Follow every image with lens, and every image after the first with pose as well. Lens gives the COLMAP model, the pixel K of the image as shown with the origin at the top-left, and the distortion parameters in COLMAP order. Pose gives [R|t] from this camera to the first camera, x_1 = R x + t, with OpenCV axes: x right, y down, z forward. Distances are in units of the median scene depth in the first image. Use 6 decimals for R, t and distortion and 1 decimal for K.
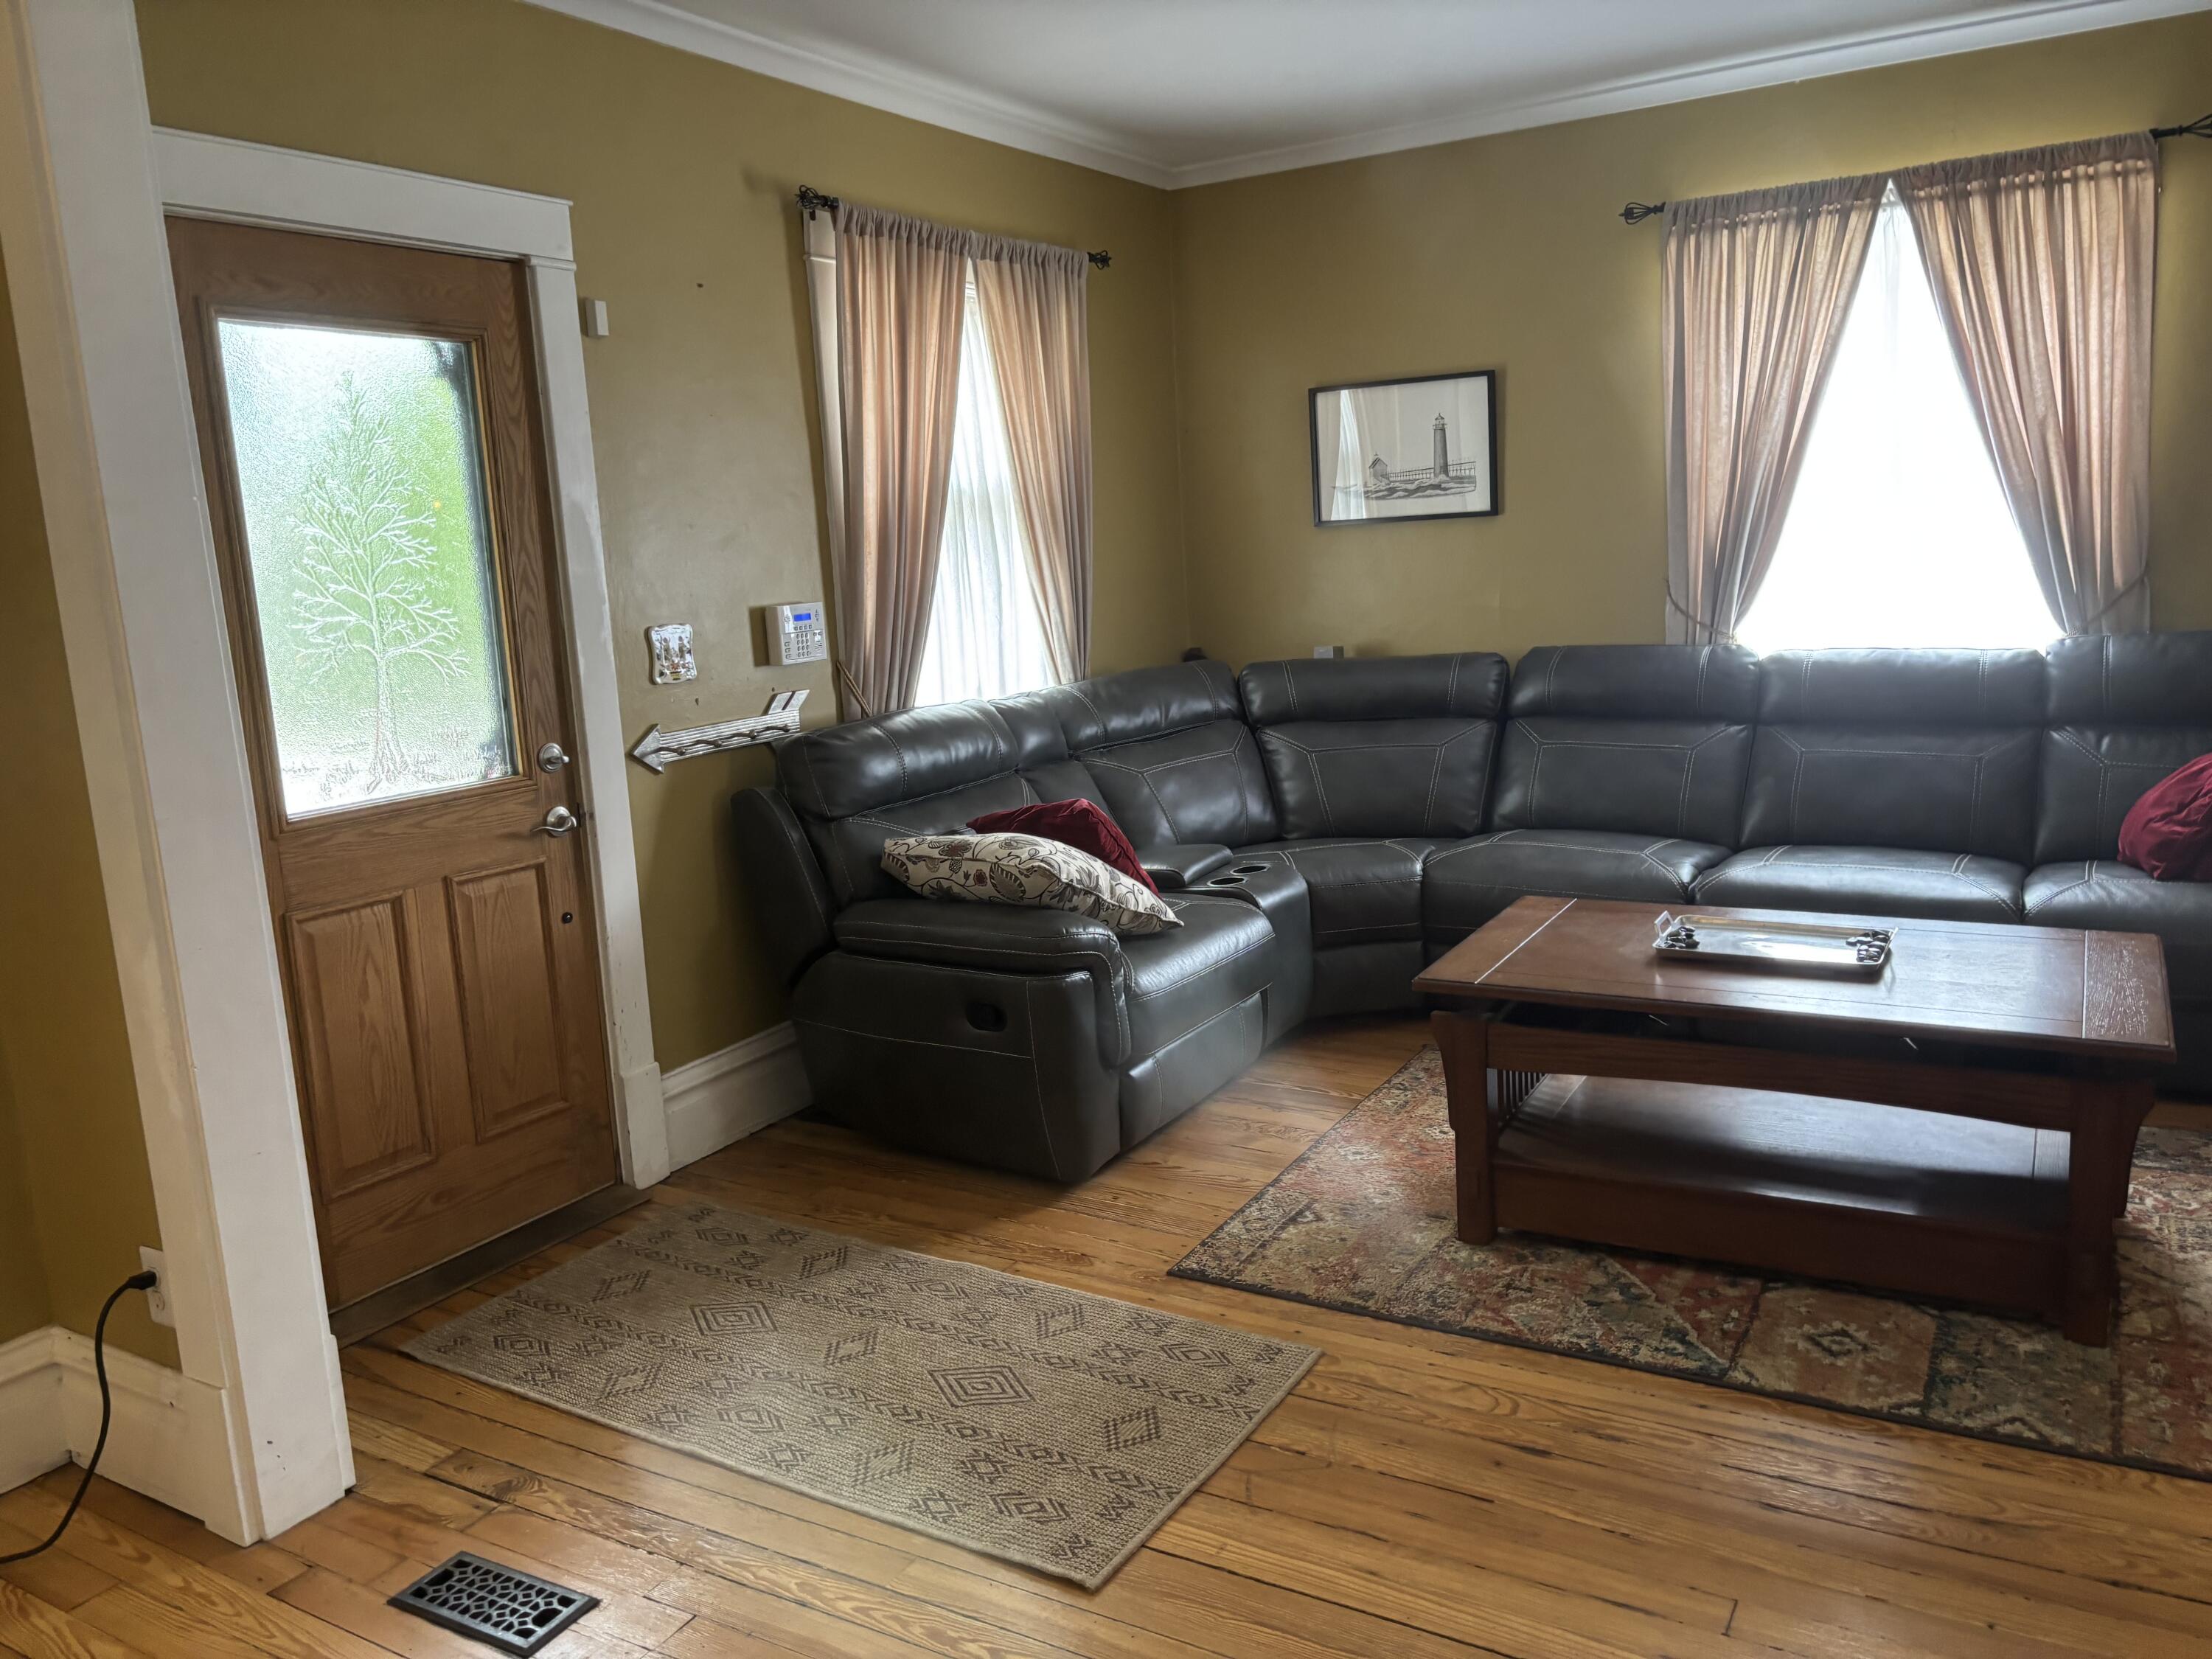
lens RADIAL K [[1665.6, 0, 1106.0], [0, 1665.6, 829.5], [0, 0, 1]] dist [0.062883, -0.075605]
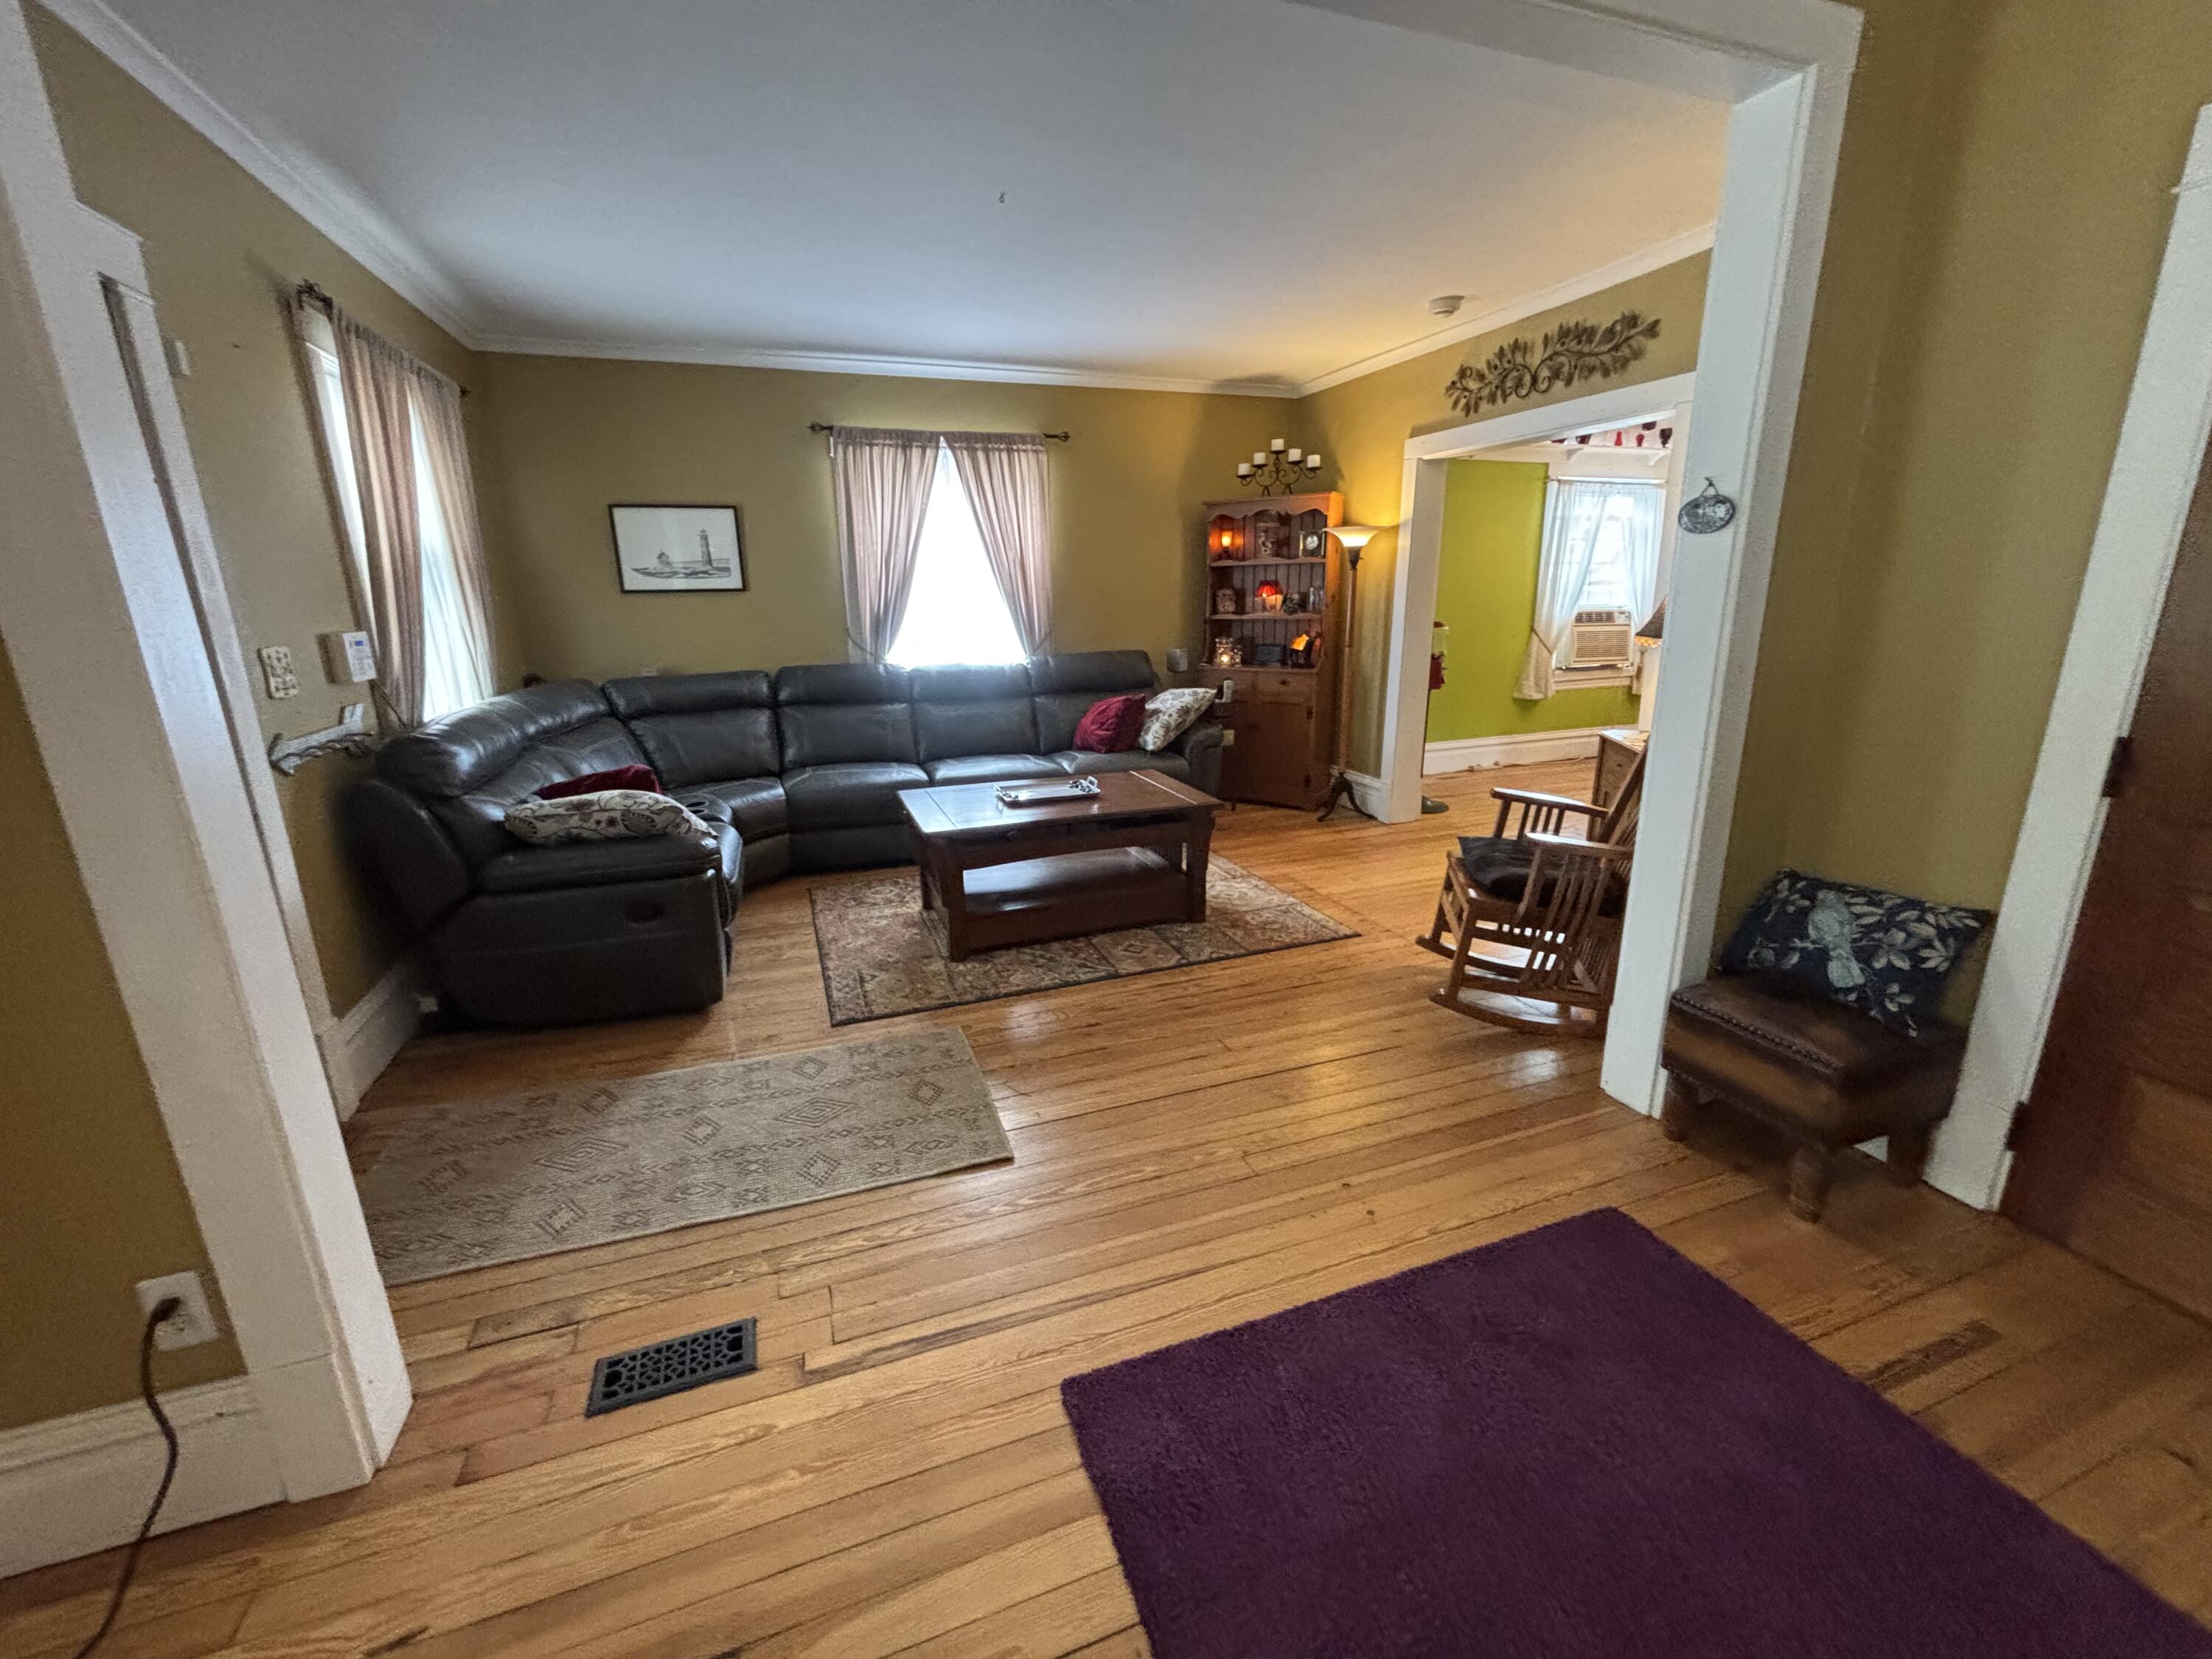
lens RADIAL K [[885.4, 0, 1106.0], [0, 885.4, 829.5], [0, 0, 1]] dist [0.002276, 0.000173]
pose [[0.640696, -0.157301, 0.751509, -0.361705], [0.115705, 0.987391, 0.108031, 0.001943], [-0.759027, 0.017738, 0.650818, 0.164895]]
